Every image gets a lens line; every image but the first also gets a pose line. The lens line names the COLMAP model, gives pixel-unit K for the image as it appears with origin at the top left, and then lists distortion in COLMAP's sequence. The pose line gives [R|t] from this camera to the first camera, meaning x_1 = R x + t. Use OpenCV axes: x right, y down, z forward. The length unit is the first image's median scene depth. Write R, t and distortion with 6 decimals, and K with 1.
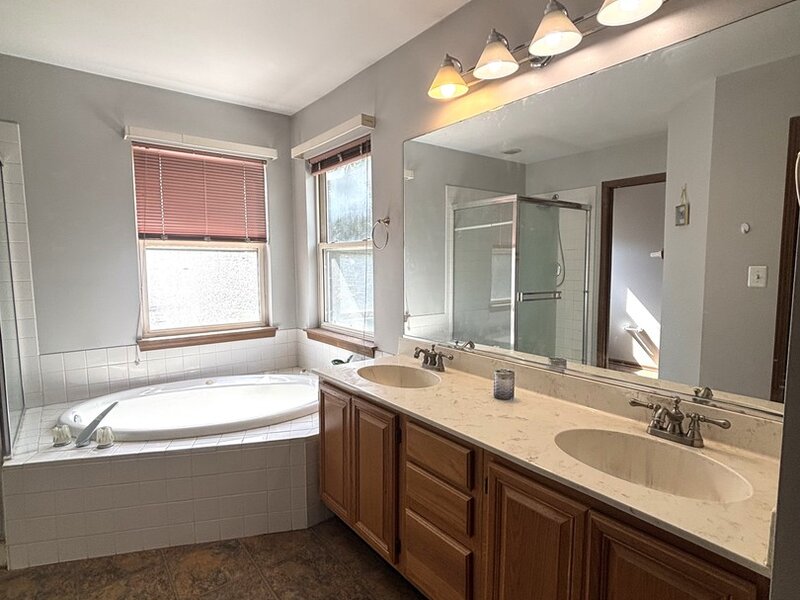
lens RADIAL K [[426.5, 0, 403.2], [0, 426.5, 299.9], [0, 0, 1]] dist [0.002870, -0.002405]
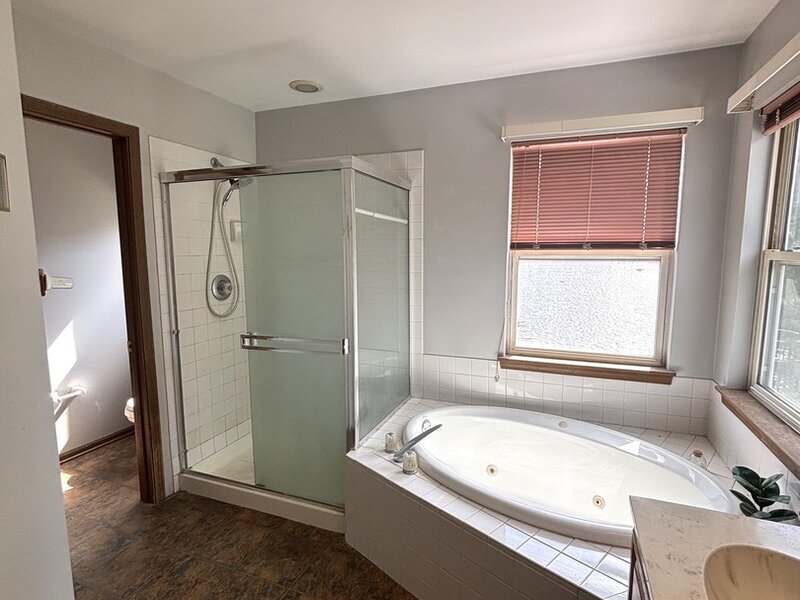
lens RADIAL K [[426.5, 0, 400.6], [0, 426.5, 304.4], [0, 0, 1]] dist [0.002870, -0.002405]
pose [[0.520591, 0.104802, -0.847349, 0.047227], [-0.079820, 0.994066, 0.073909, -0.064229], [0.850067, 0.029159, 0.525867, 0.278139]]
